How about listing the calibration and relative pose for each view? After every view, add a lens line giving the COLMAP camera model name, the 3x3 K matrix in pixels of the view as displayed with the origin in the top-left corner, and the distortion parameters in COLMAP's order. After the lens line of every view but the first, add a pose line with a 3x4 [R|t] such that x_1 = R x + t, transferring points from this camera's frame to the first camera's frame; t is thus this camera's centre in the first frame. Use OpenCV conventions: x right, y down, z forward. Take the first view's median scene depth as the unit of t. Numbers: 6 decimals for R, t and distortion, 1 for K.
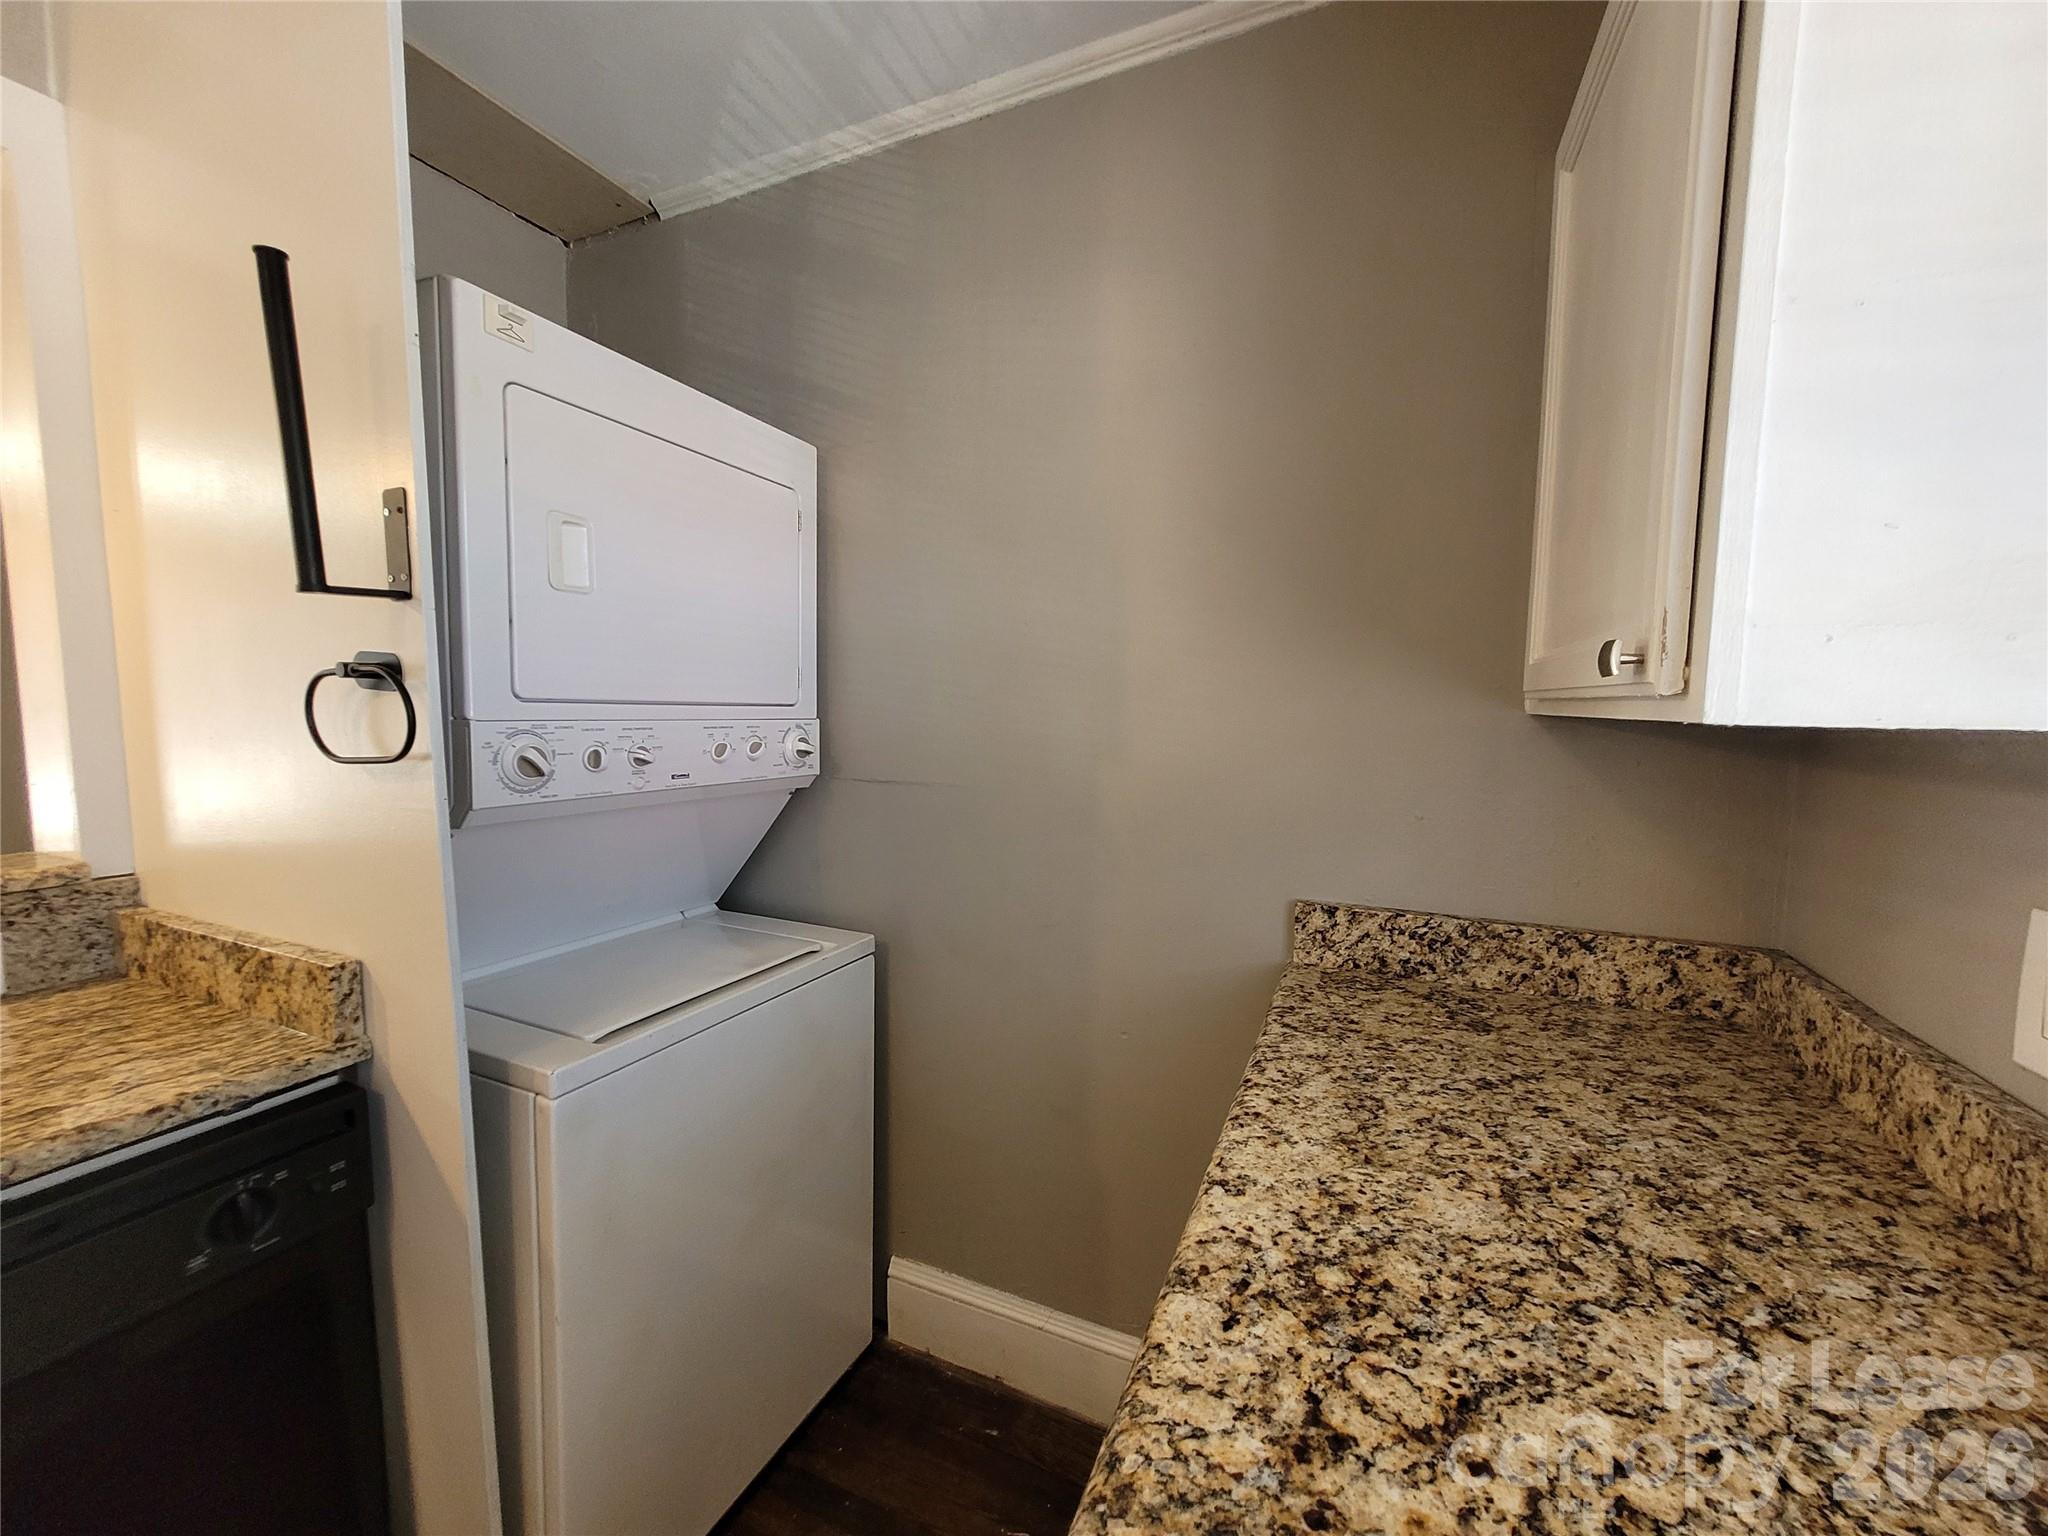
lens RADIAL K [[801.9, 0, 1039.7], [0, 801.9, 770.5], [0, 0, 1]] dist [0.001421, -0.000342]
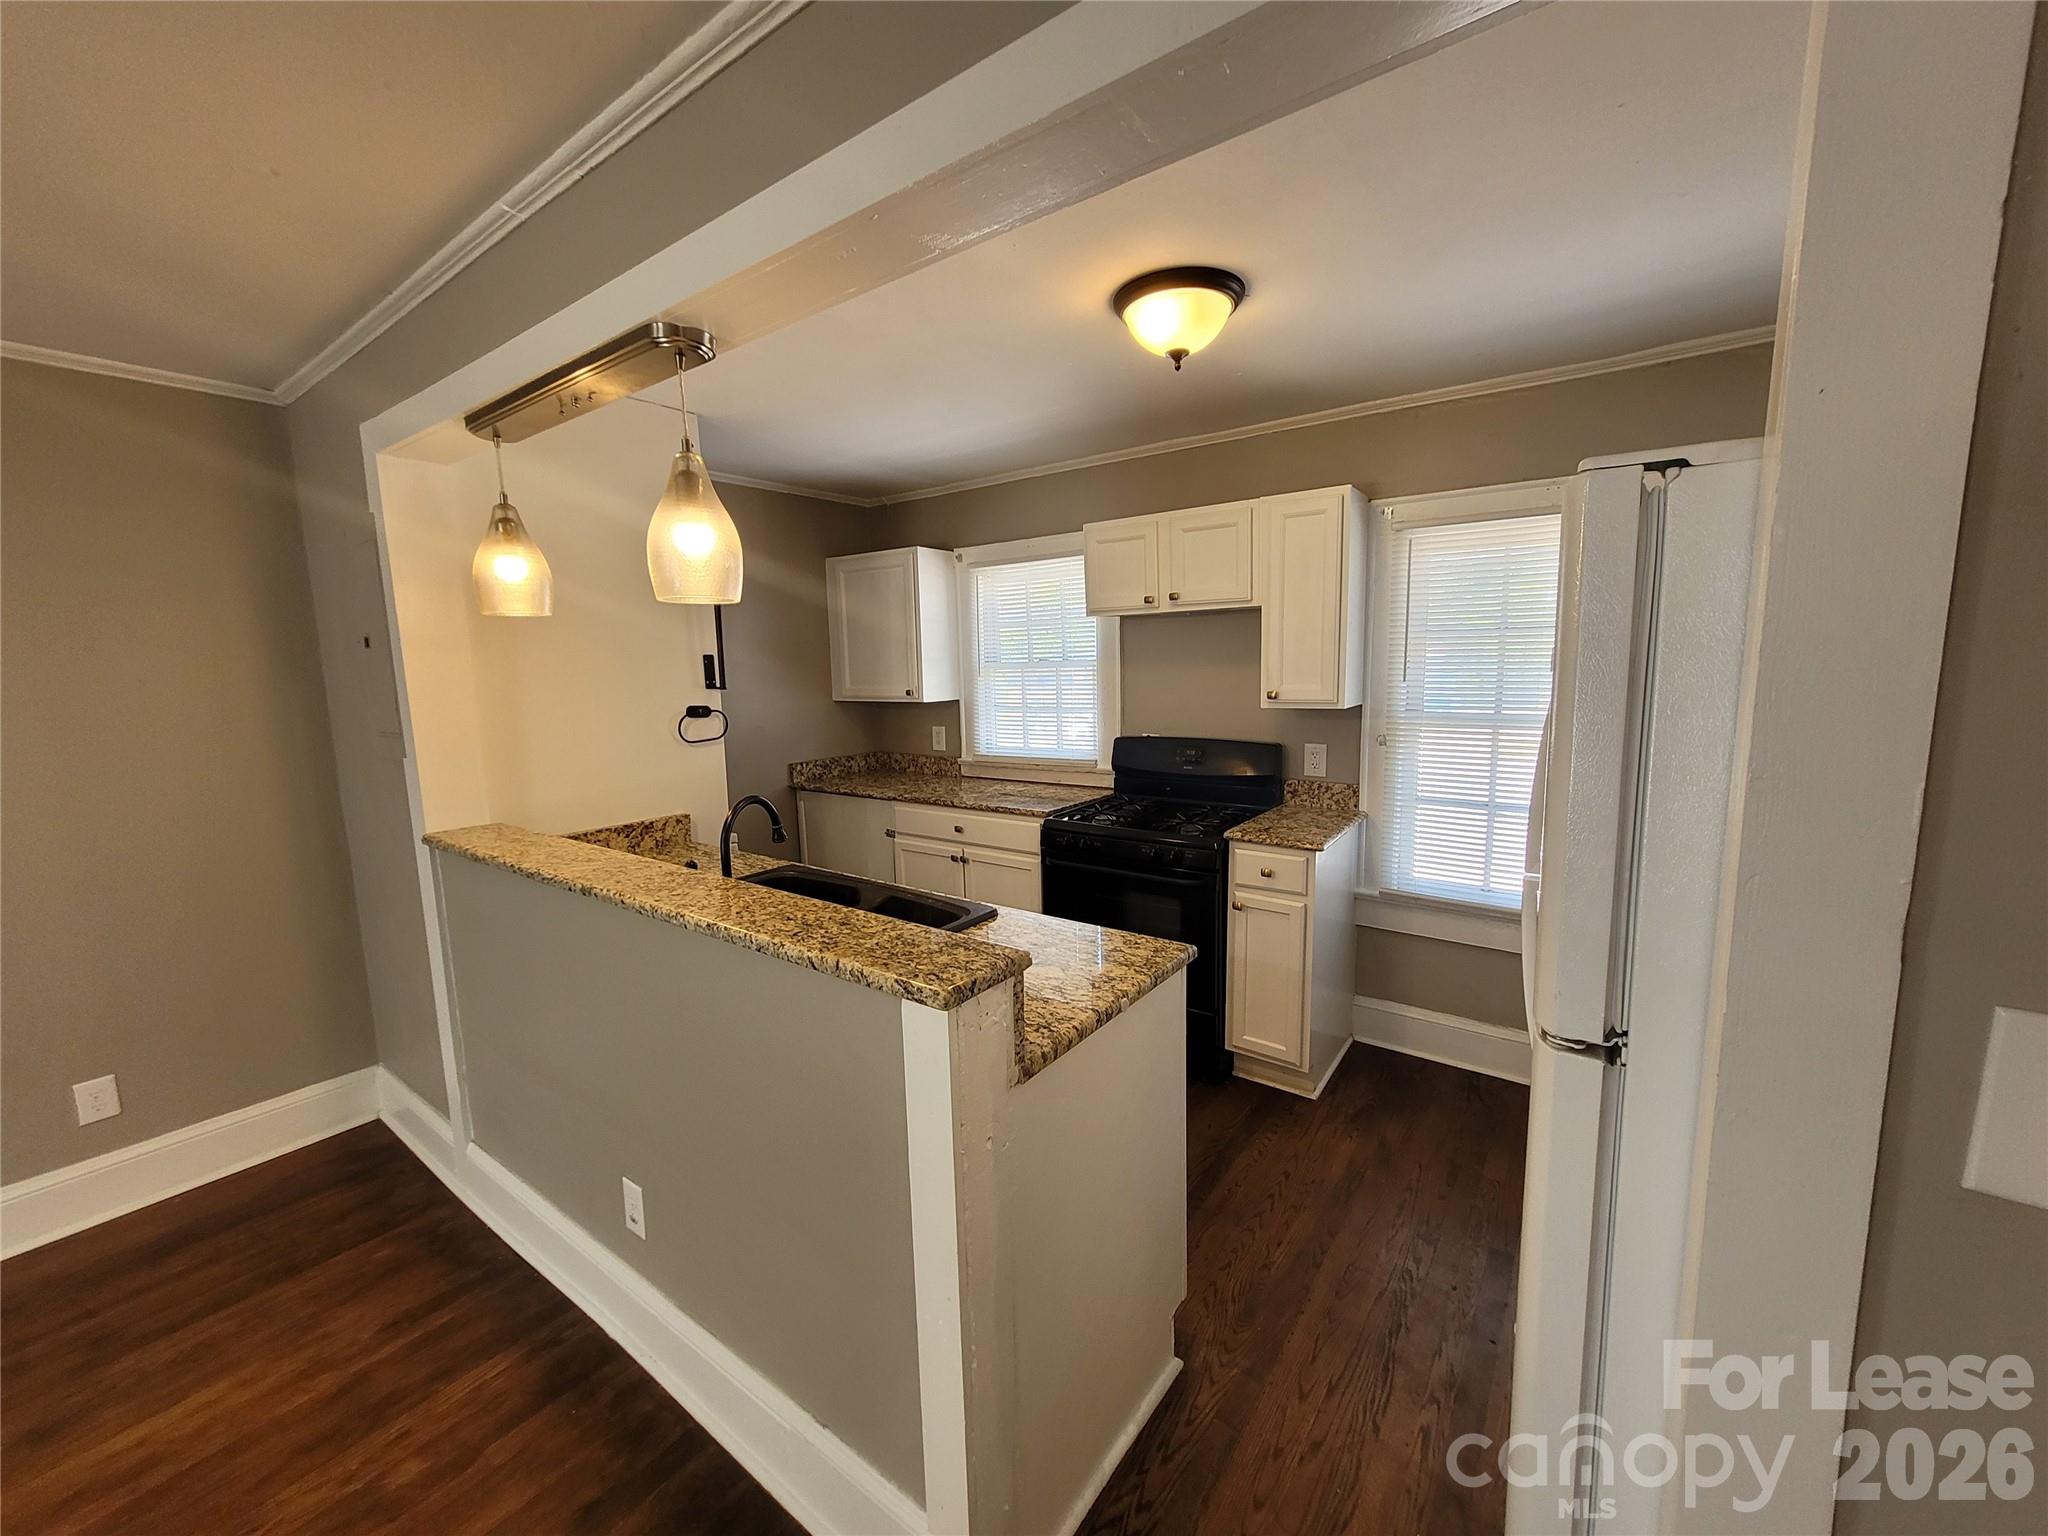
lens RADIAL K [[801.9, 0, 1039.7], [0, 801.9, 770.5], [0, 0, 1]] dist [0.001421, -0.000342]
pose [[0.213279, -0.147044, 0.965862, -2.842274], [0.105912, 0.986263, 0.126762, -0.120613], [-0.971234, 0.075261, 0.225923, -0.748696]]
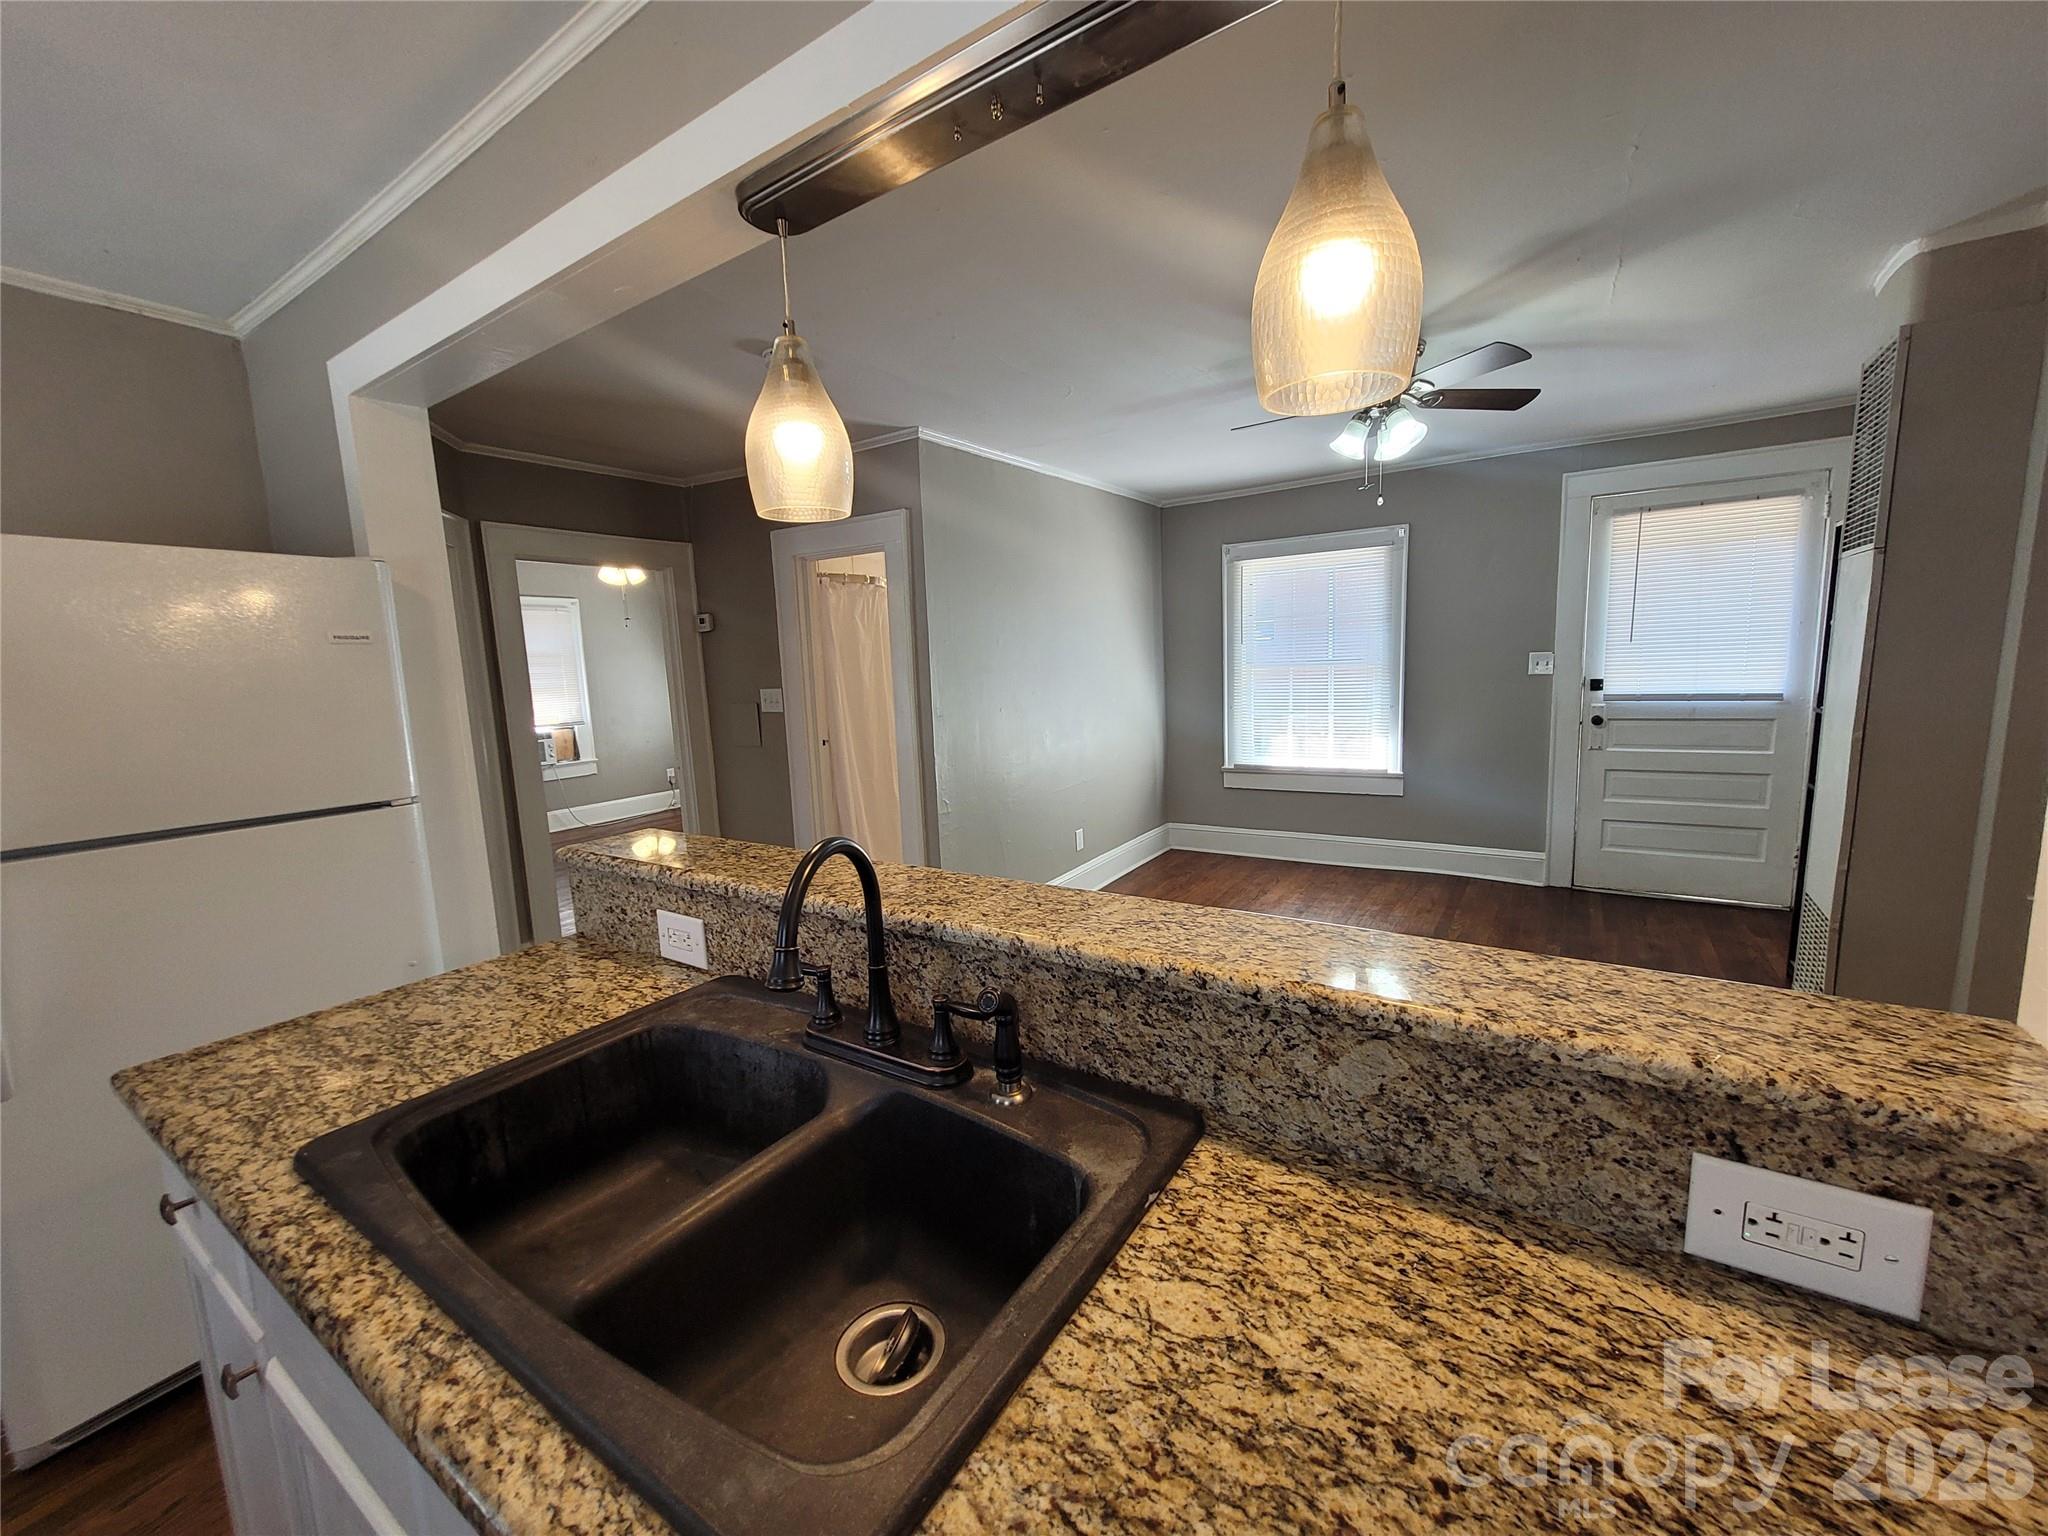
lens RADIAL K [[801.9, 0, 1039.7], [0, 801.9, 770.5], [0, 0, 1]] dist [0.001421, -0.000342]
pose [[-0.166939, 0.133445, -0.976895, -0.716126], [-0.043282, 0.988852, 0.142475, -0.114845], [0.985017, 0.066066, -0.159302, 0.490048]]
